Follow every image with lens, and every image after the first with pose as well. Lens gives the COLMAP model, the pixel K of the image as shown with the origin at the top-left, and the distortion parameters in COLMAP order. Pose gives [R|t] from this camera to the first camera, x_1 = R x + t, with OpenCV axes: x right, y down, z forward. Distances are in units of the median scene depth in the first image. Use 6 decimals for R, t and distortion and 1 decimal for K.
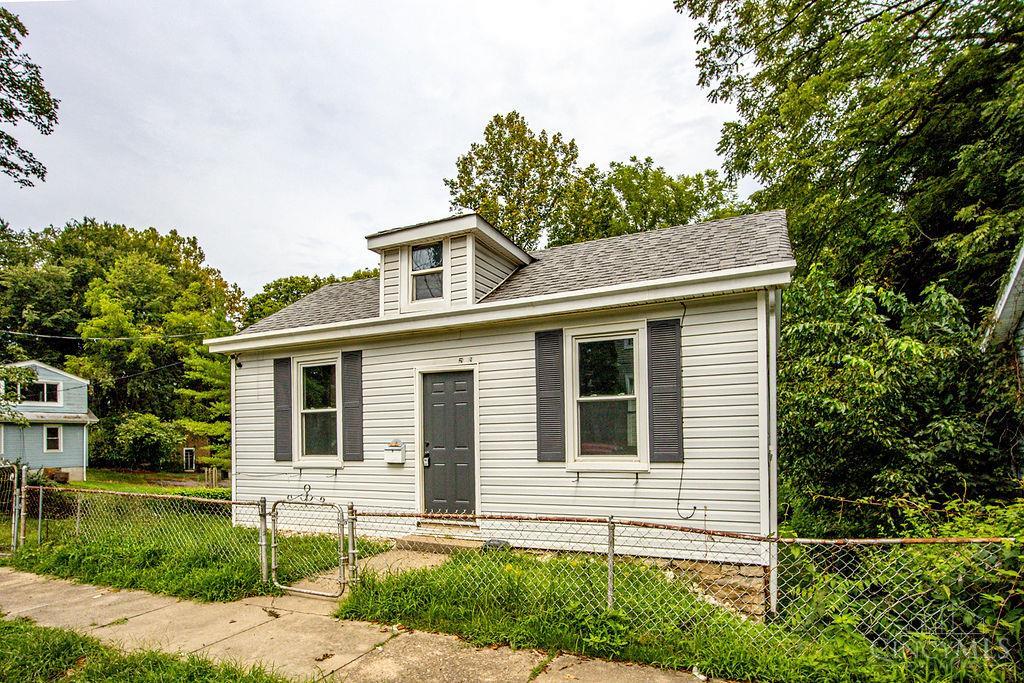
lens RADIAL K [[574.6, 0, 512.3], [0, 574.6, 431.6], [0, 0, 1]] dist [-0.010117, -0.001028]
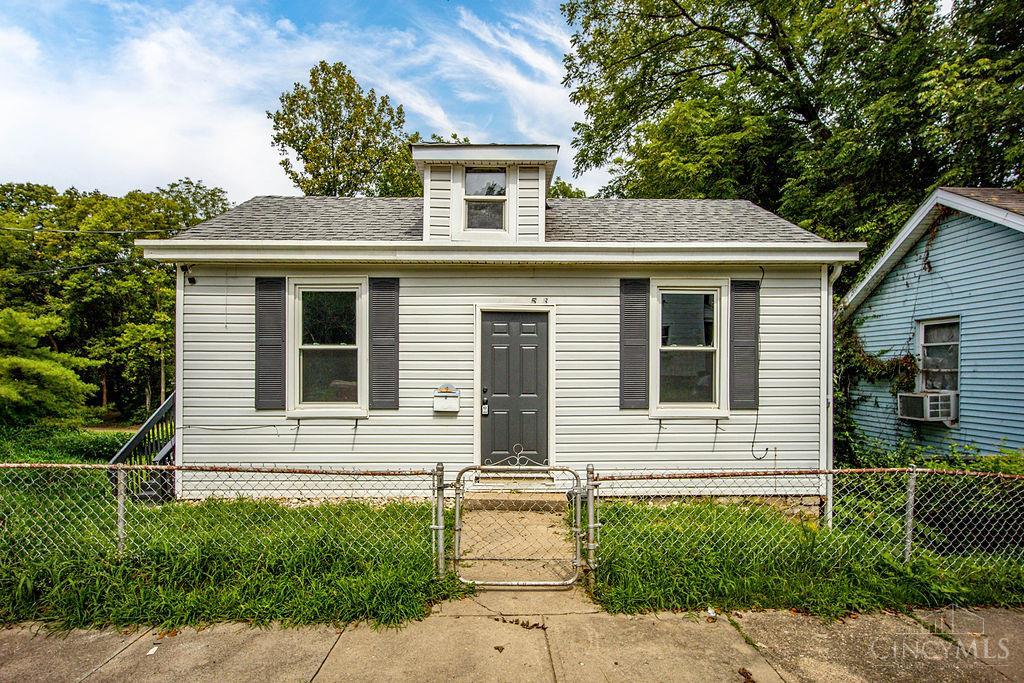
lens RADIAL K [[486.1, 0, 422.7], [0, 486.1, 382.6], [0, 0, 1]] dist [-0.009006, 0.000062]
pose [[0.895185, 0.014374, 0.445463, -0.578128], [-0.019958, 0.999770, 0.007847, 0.005931], [-0.445248, -0.015915, 0.895266, 0.362030]]
